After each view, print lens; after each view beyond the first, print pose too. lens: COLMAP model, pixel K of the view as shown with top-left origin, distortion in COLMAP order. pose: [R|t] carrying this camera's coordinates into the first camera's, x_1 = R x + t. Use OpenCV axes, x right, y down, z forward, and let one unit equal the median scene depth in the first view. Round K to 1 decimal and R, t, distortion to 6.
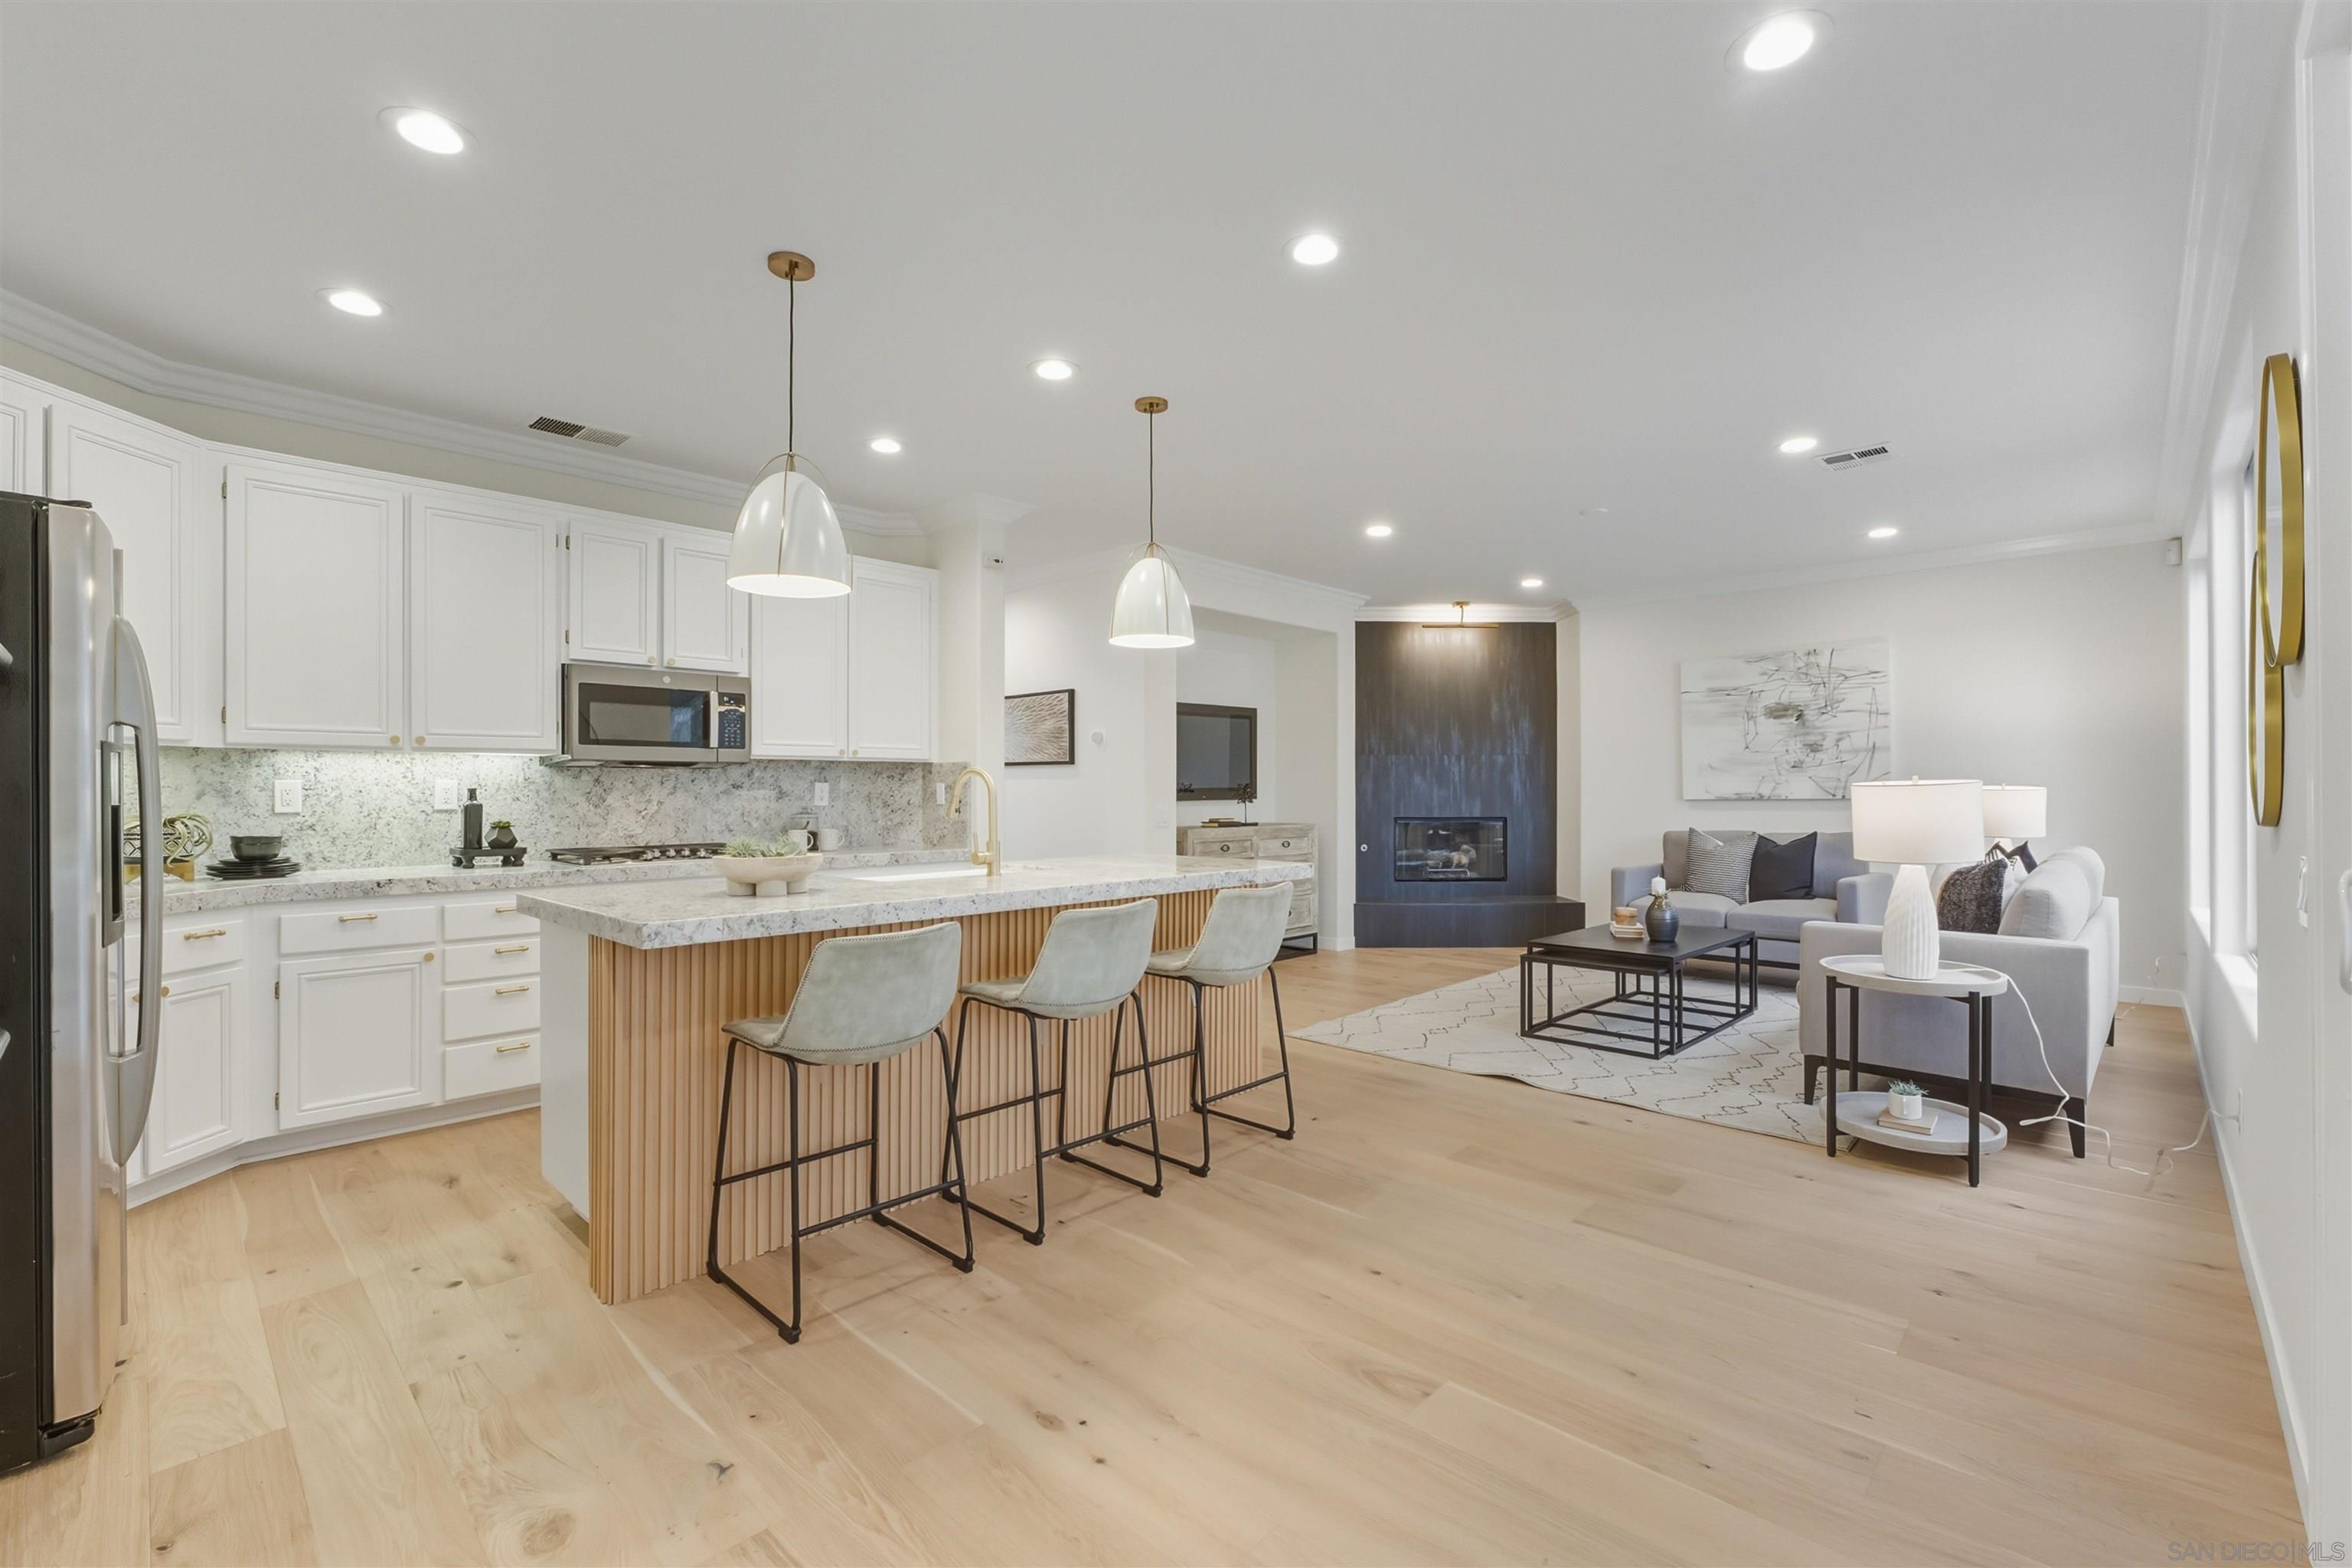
lens RADIAL K [[1006.9, 0, 1178.8], [0, 1006.9, 794.2], [0, 0, 1]] dist [-0.020768, 0.004762]
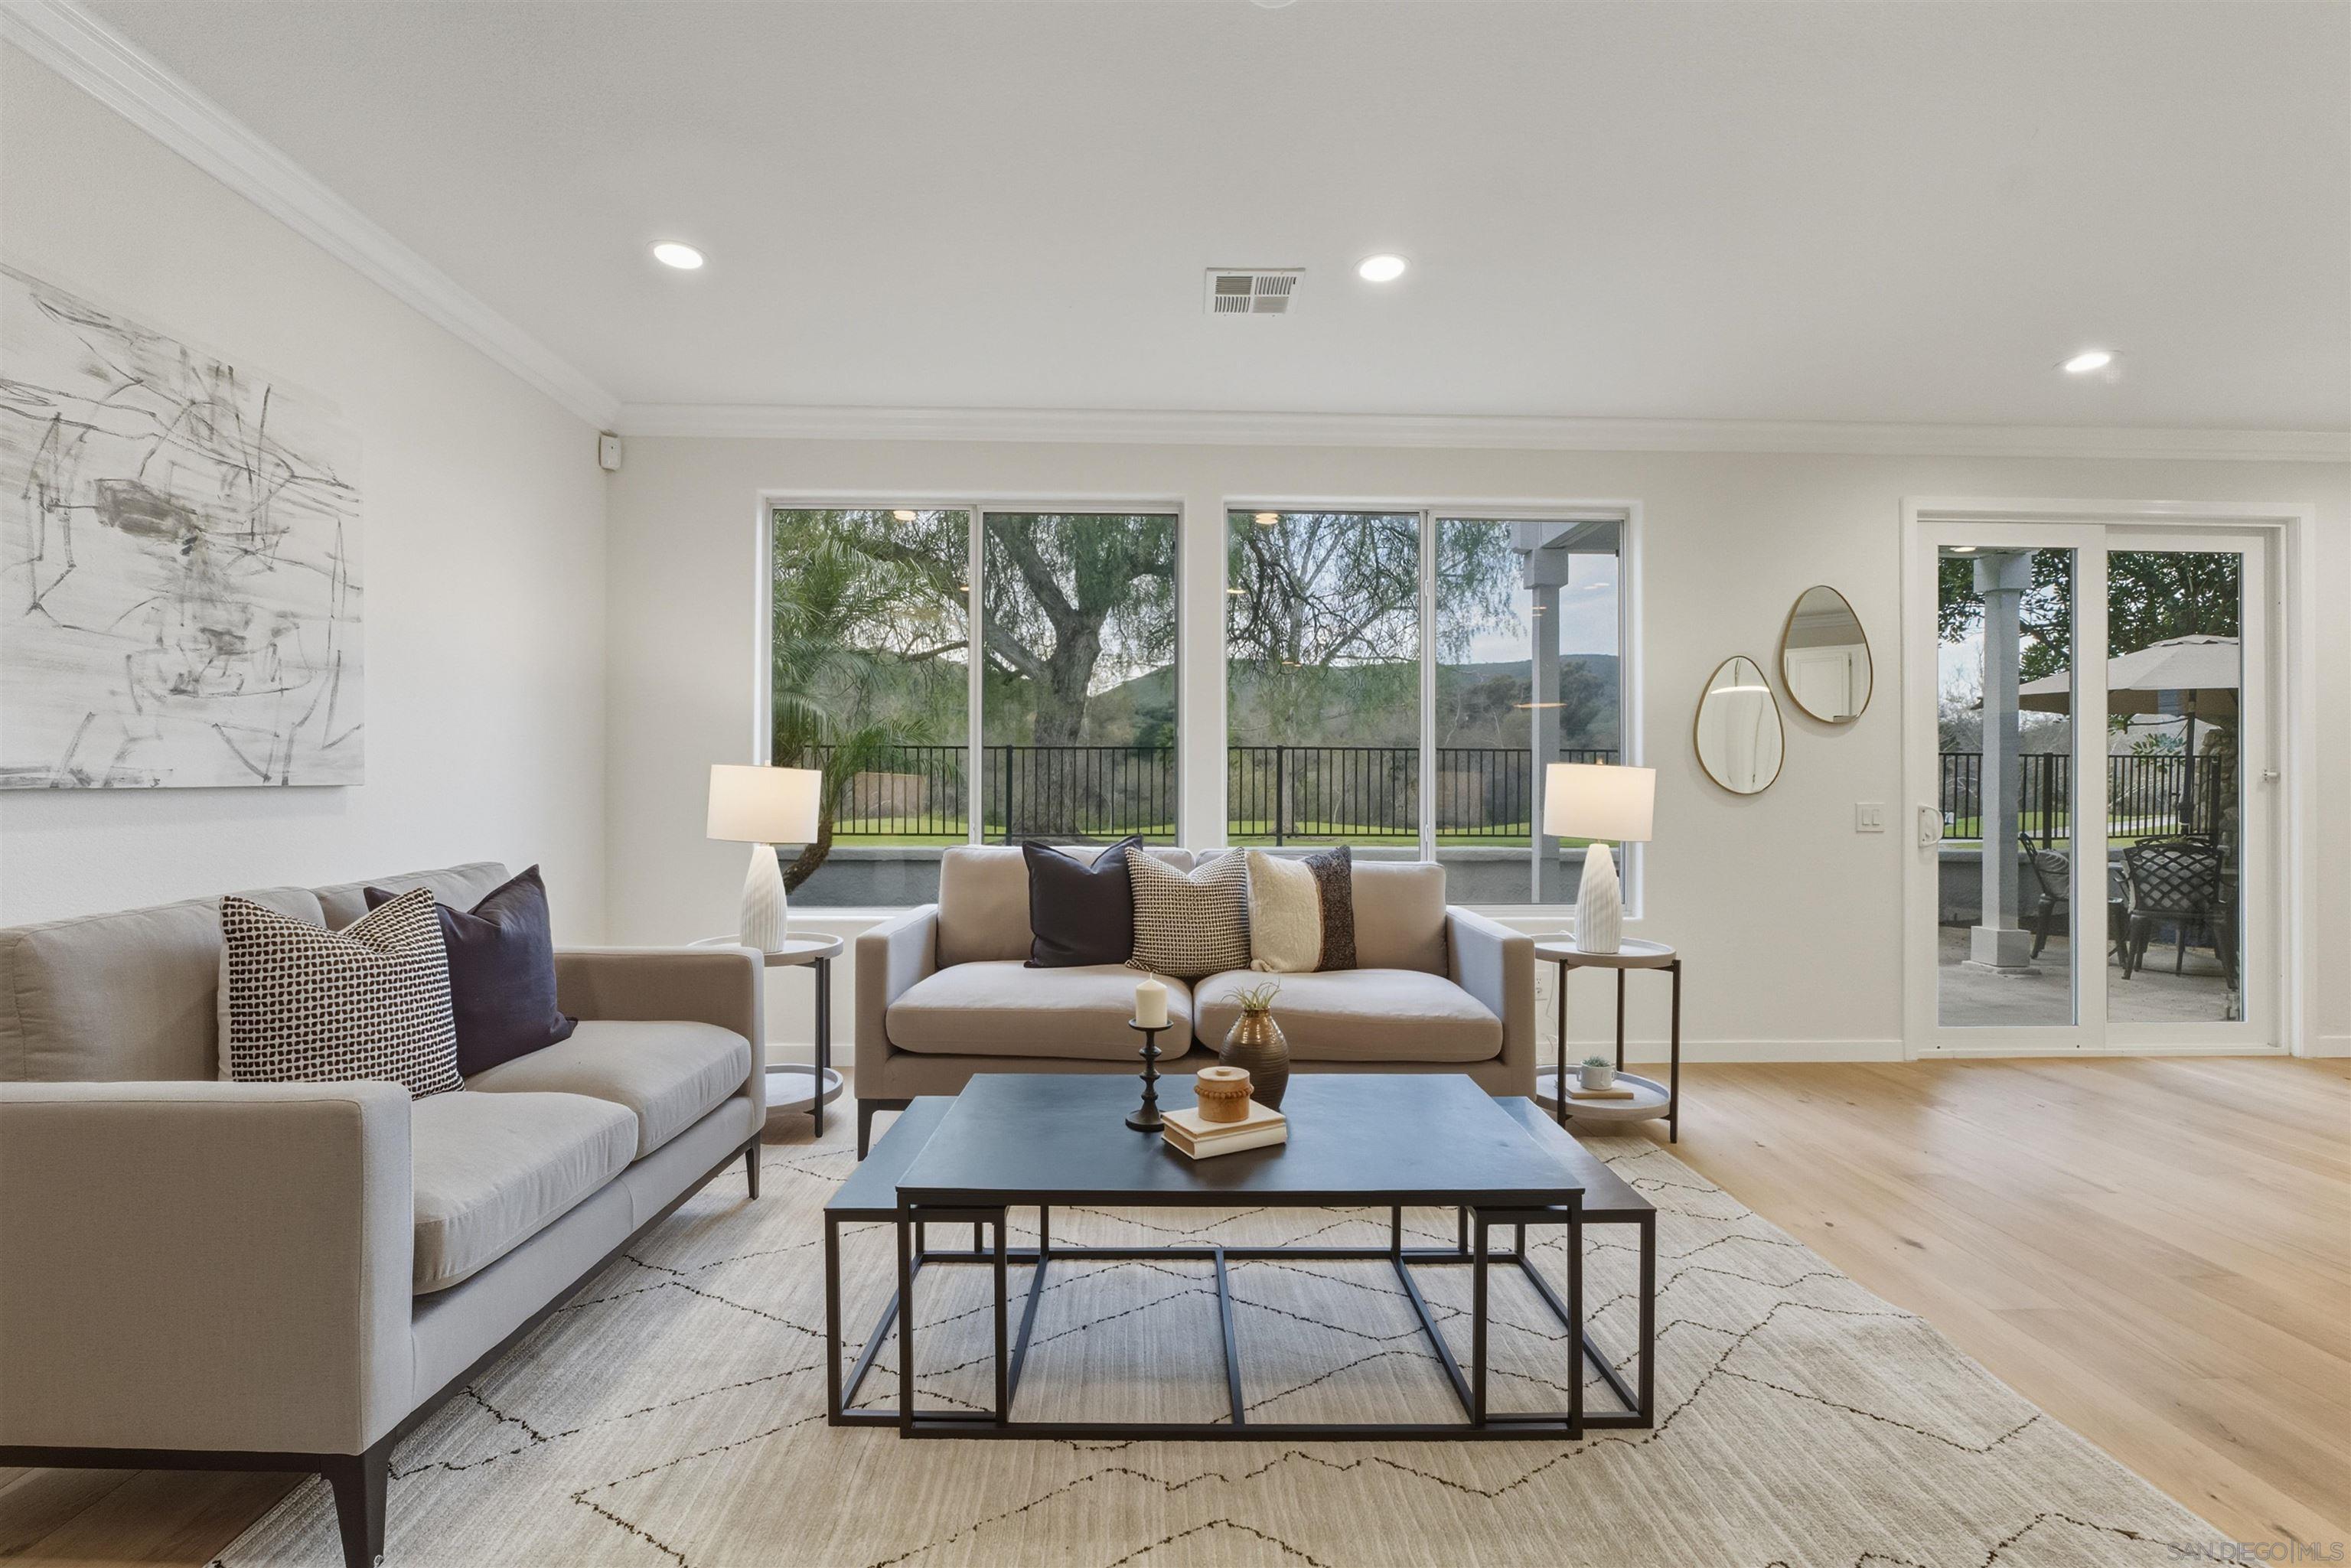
lens RADIAL K [[1006.4, 0, 1178.3], [0, 1006.4, 794.2], [0, 0, 1]] dist [-0.020768, 0.004762]
pose [[-0.704754, -0.003887, 0.709441, 0.147019], [-0.000868, 0.999989, 0.004616, 0.005327], [-0.709451, 0.002637, -0.704750, 1.002368]]
